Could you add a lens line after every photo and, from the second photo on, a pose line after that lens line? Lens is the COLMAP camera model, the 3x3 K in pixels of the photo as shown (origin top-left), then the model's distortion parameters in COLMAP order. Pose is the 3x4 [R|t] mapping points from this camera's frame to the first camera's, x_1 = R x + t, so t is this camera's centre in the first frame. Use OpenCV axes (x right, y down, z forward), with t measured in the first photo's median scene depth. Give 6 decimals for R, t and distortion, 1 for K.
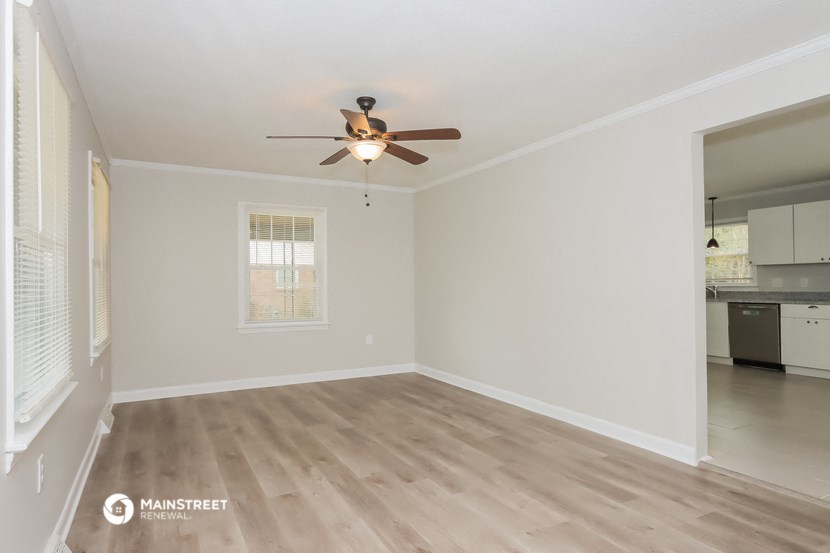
lens RADIAL K [[467.5, 0, 414.9], [0, 467.5, 278.3], [0, 0, 1]] dist [0.005279, 0.001127]
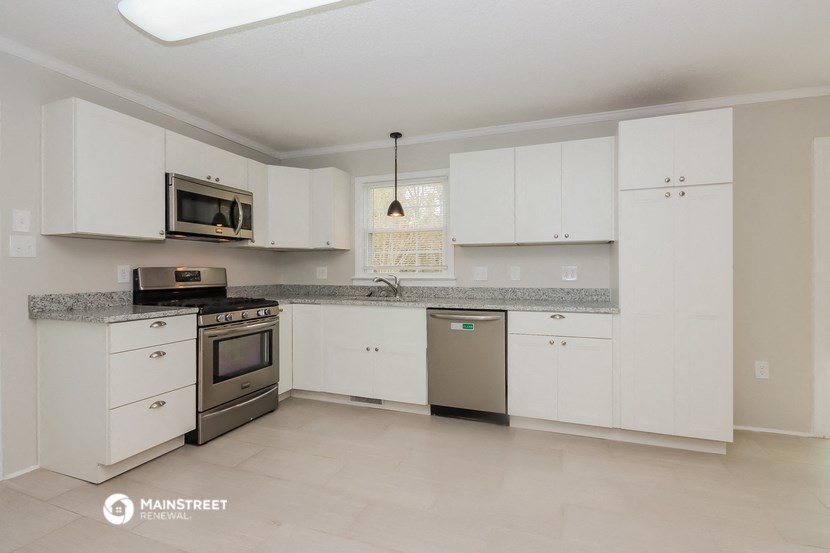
lens RADIAL K [[438.2, 0, 413.1], [0, 438.2, 273.3], [0, 0, 1]] dist [0.002770, -0.000848]
pose [[0.762528, 0.011546, 0.646852, 0.341842], [-0.020015, 0.999783, 0.005747, 0.008152], [-0.646645, -0.017329, 0.762594, 0.661622]]
